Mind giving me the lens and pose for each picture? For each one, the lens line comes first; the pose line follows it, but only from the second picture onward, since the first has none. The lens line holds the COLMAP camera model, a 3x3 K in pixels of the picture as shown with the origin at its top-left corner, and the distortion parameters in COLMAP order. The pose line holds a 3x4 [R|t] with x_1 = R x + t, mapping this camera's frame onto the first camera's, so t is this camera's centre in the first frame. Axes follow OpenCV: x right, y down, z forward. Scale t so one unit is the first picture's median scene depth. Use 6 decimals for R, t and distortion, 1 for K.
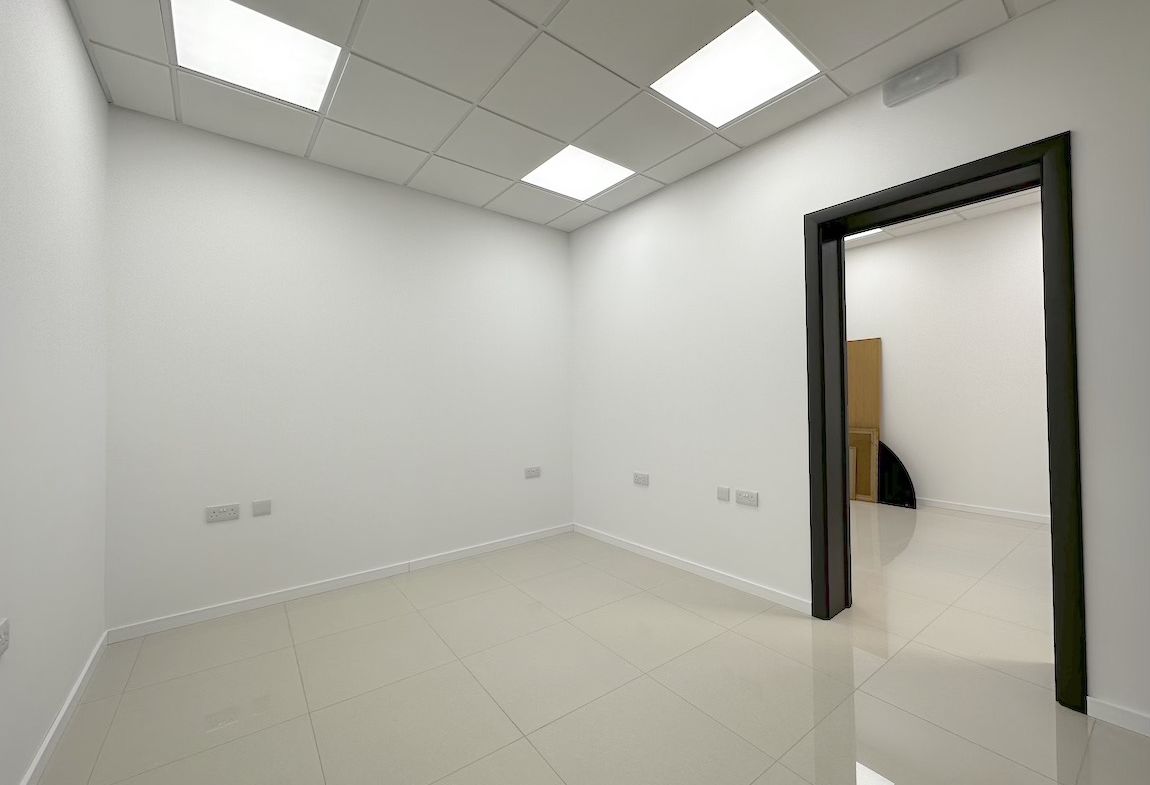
lens RADIAL K [[456.8, 0, 571.9], [0, 456.8, 387.6], [0, 0, 1]] dist [-0.007122, 0.000141]
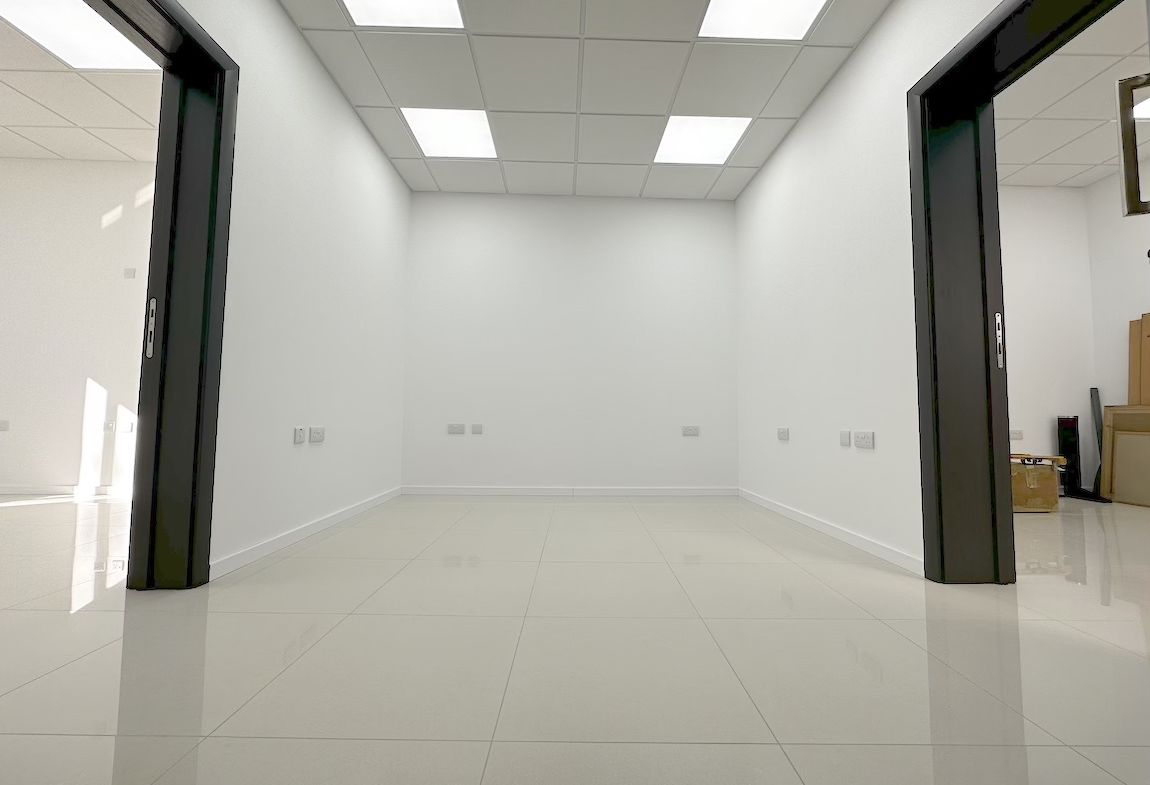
lens RADIAL K [[456.8, 0, 572.1], [0, 456.8, 391.0], [0, 0, 1]] dist [-0.007122, 0.000141]
pose [[0.796891, -0.017300, -0.603875, 0.451661], [-0.007449, 0.999233, -0.038455, 0.182406], [0.604077, 0.035143, 0.796151, -0.015443]]
